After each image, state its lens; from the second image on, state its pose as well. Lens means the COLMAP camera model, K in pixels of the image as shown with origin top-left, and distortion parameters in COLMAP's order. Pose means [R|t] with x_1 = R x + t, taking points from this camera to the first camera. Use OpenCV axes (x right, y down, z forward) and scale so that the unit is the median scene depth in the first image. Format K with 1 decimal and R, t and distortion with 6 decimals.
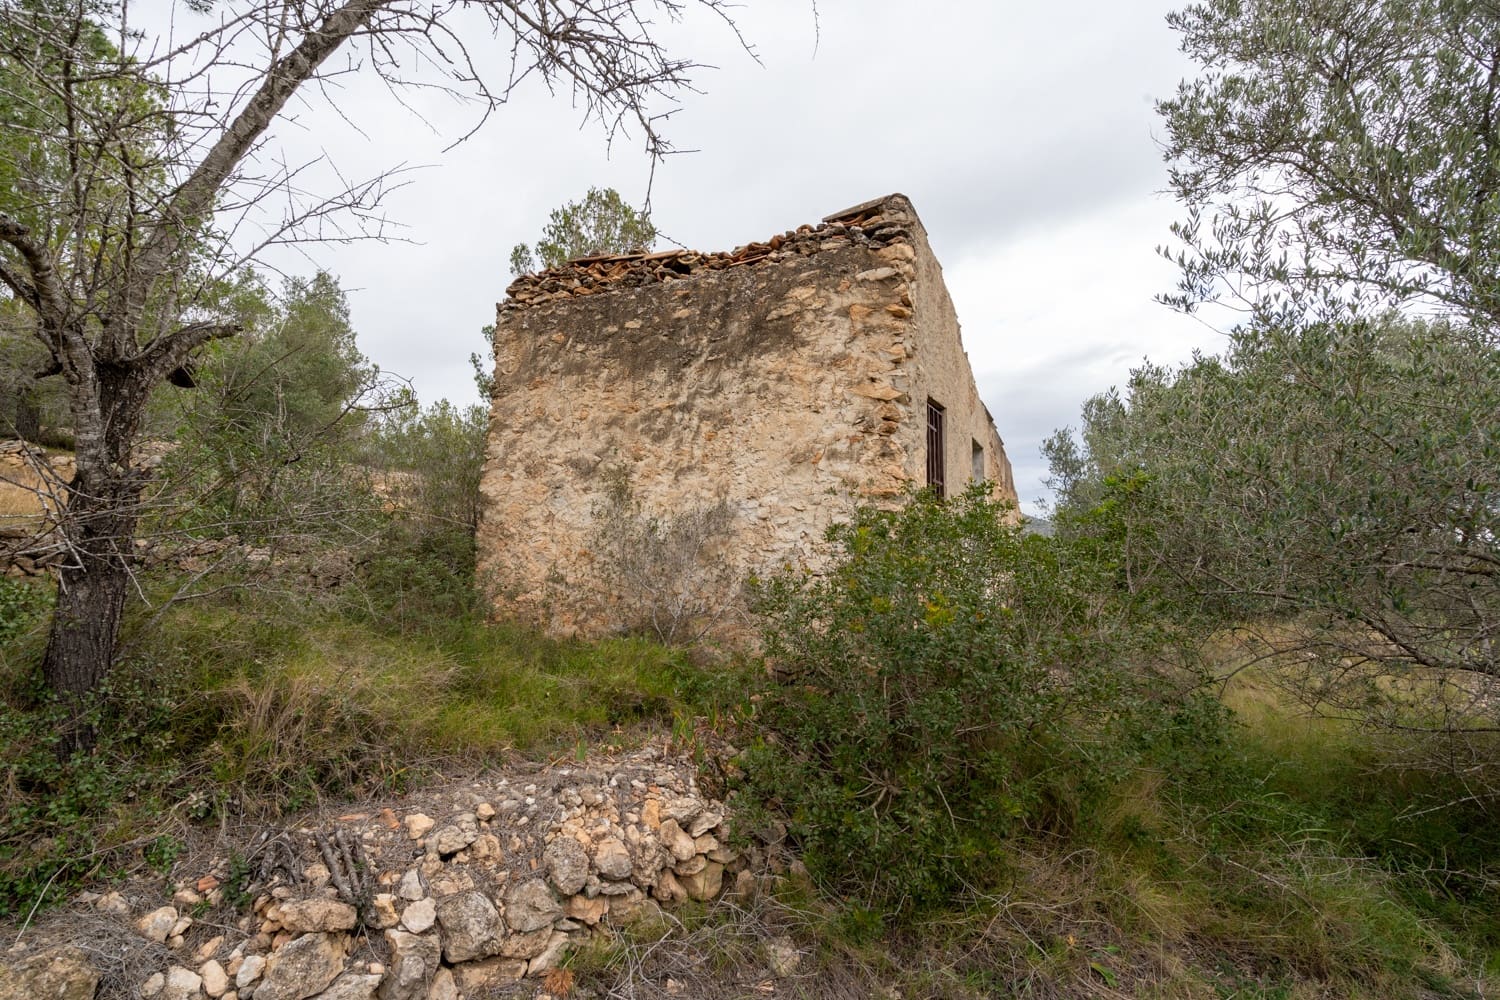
lens RADIAL K [[687.0, 0, 745.4], [0, 687.0, 500.1], [0, 0, 1]] dist [-0.004035, 0.000783]
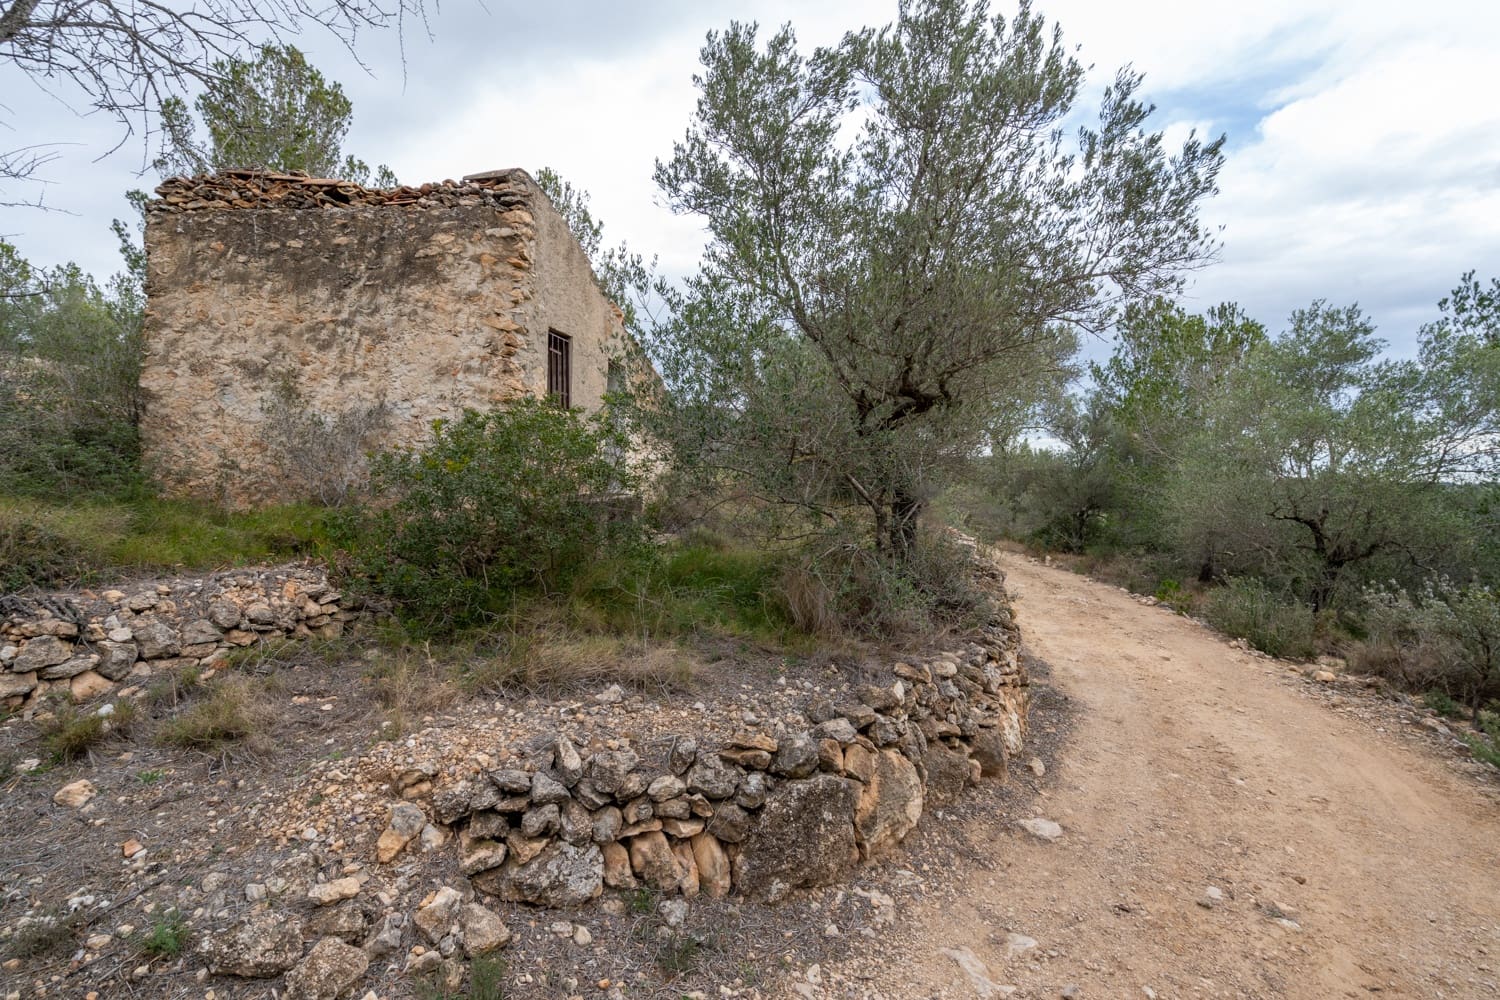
lens RADIAL K [[687.0, 0, 757.7], [0, 687.0, 500.8], [0, 0, 1]] dist [-0.004035, 0.000783]
pose [[0.935402, -0.018919, 0.353081, 0.165041], [-0.029036, 0.991085, 0.130029, -0.002403], [-0.352393, -0.131881, 0.926513, -0.435747]]
